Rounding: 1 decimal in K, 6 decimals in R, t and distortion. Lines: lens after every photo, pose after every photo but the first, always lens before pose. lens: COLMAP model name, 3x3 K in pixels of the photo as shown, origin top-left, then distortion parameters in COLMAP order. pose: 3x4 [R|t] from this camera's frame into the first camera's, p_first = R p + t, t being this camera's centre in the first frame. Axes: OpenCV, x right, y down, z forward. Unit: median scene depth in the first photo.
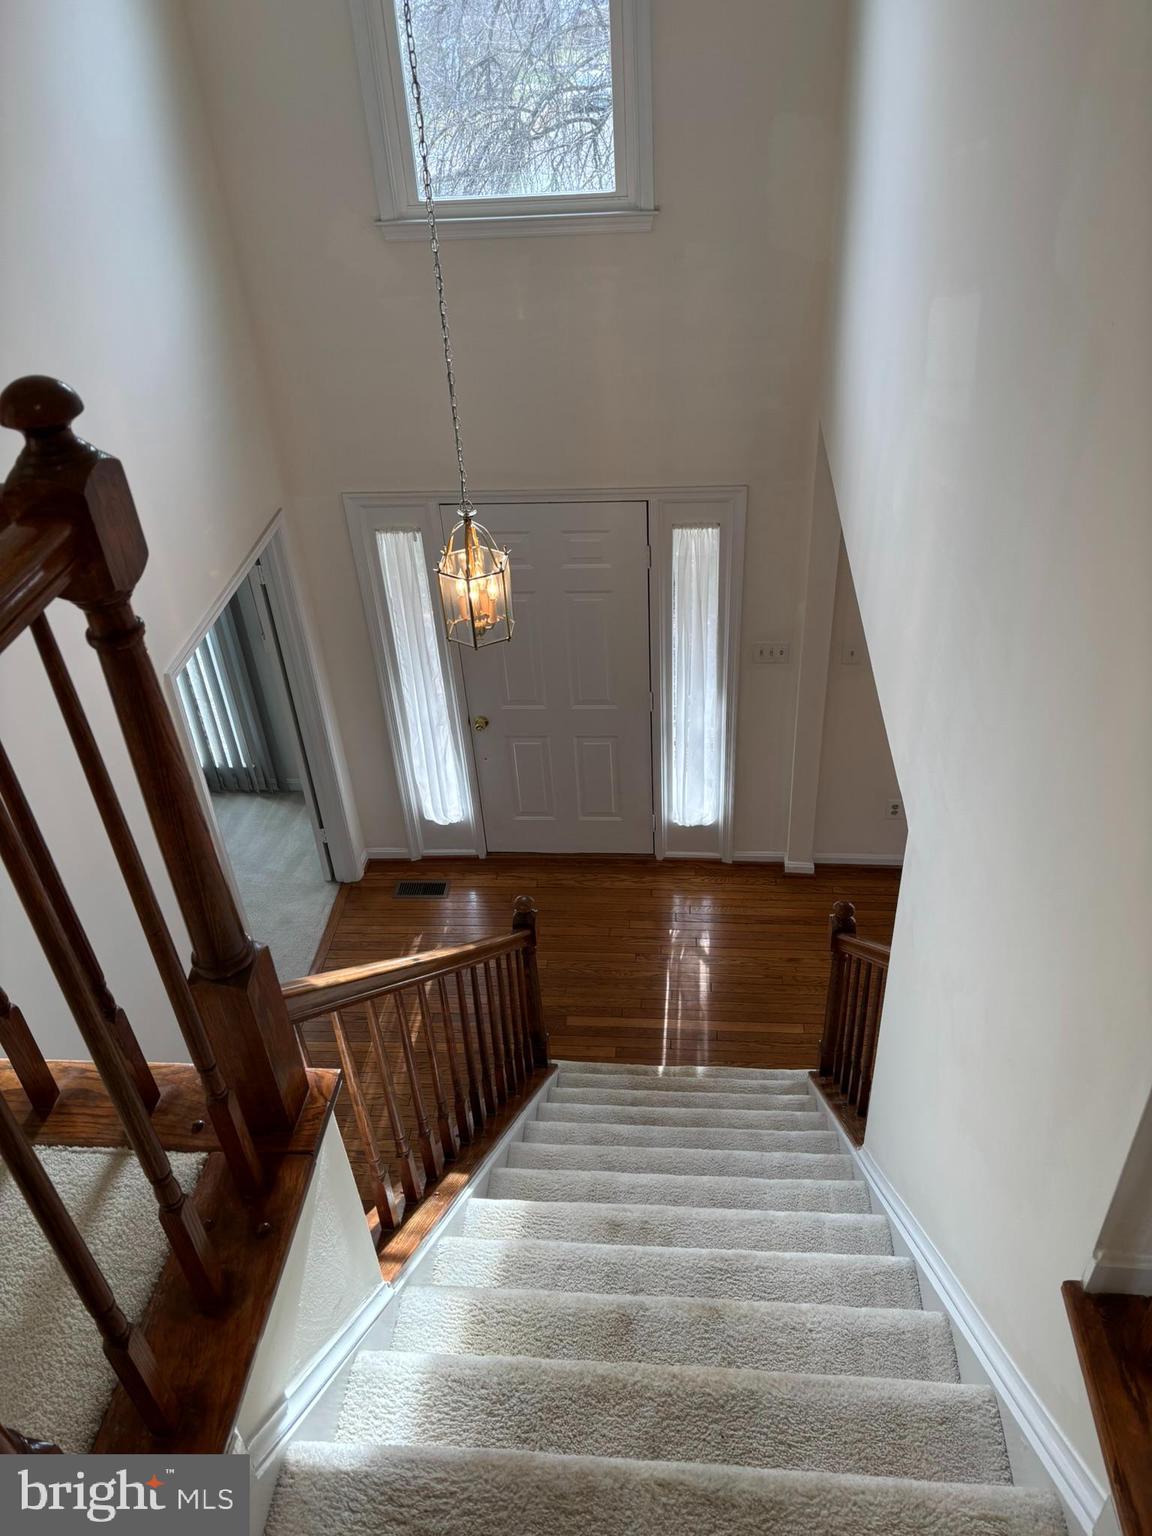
lens RADIAL K [[1166.1, 0, 573.5], [0, 1166.1, 746.3], [0, 0, 1]] dist [0.077230, -0.084695]
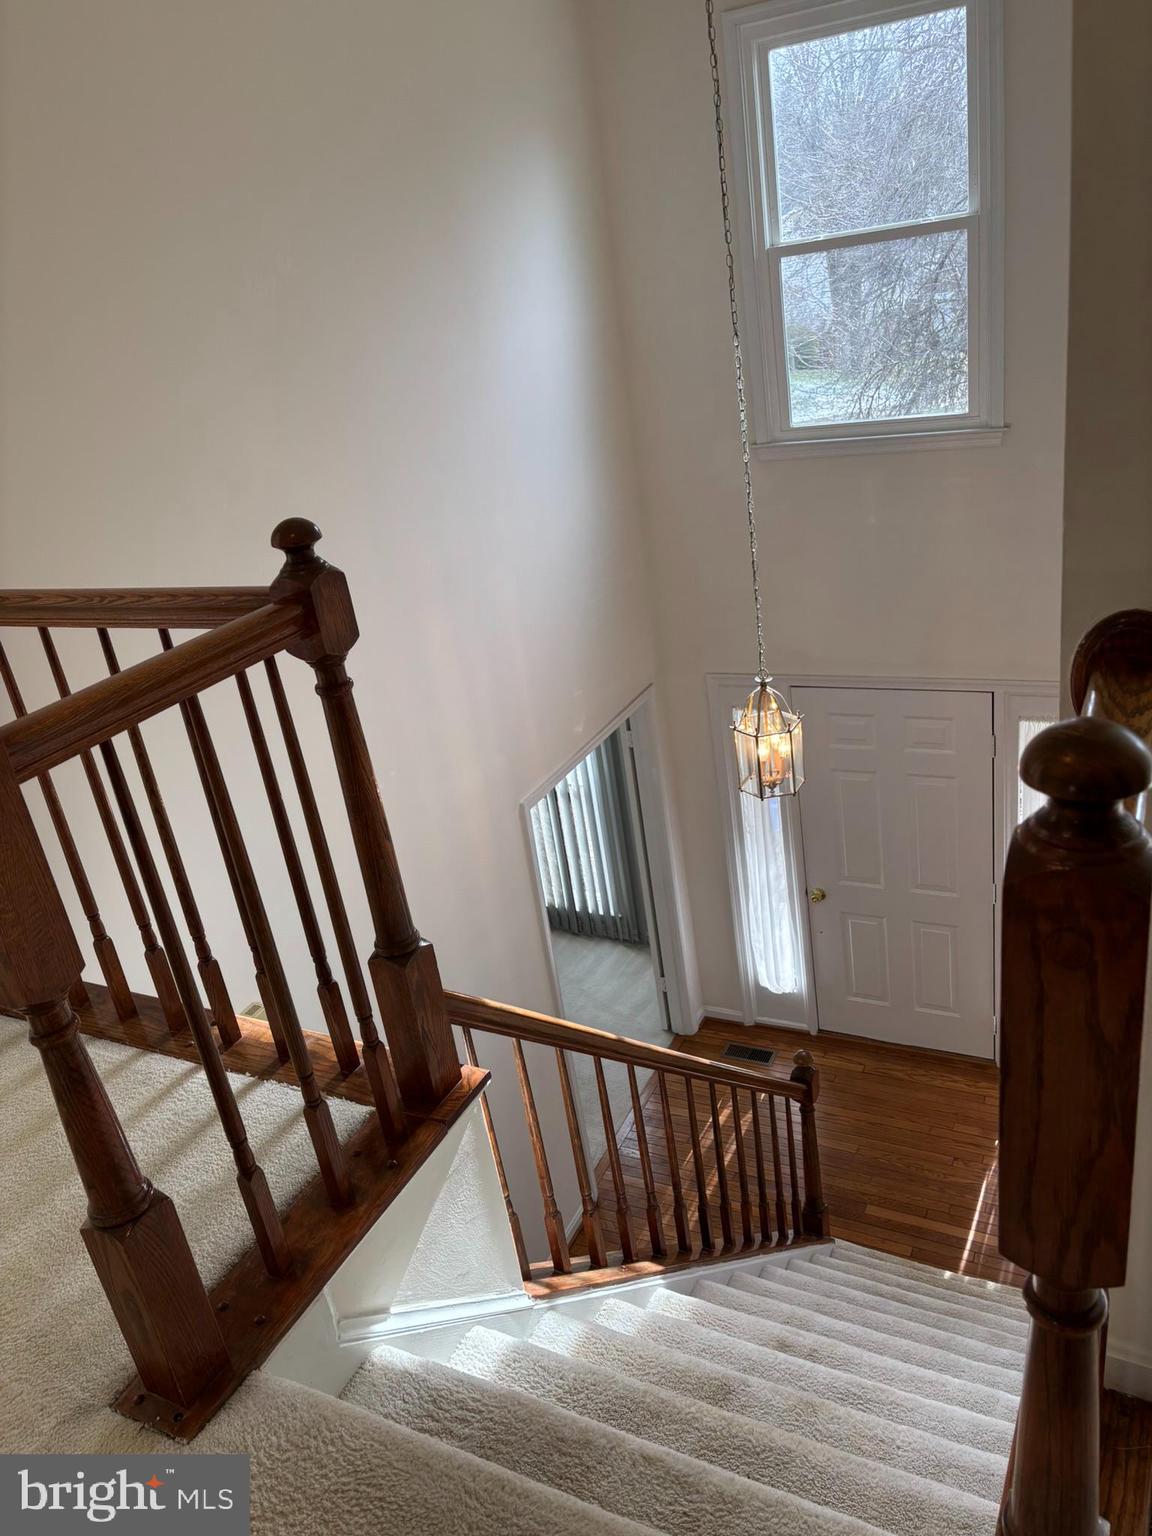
lens RADIAL K [[1166.1, 0, 573.5], [0, 1166.1, 746.3], [0, 0, 1]] dist [0.077230, -0.084695]
pose [[0.922505, 0.074965, -0.378635, 0.134730], [-0.140620, 0.978816, -0.148813, 0.045689], [0.359459, 0.190525, 0.913504, -0.067899]]
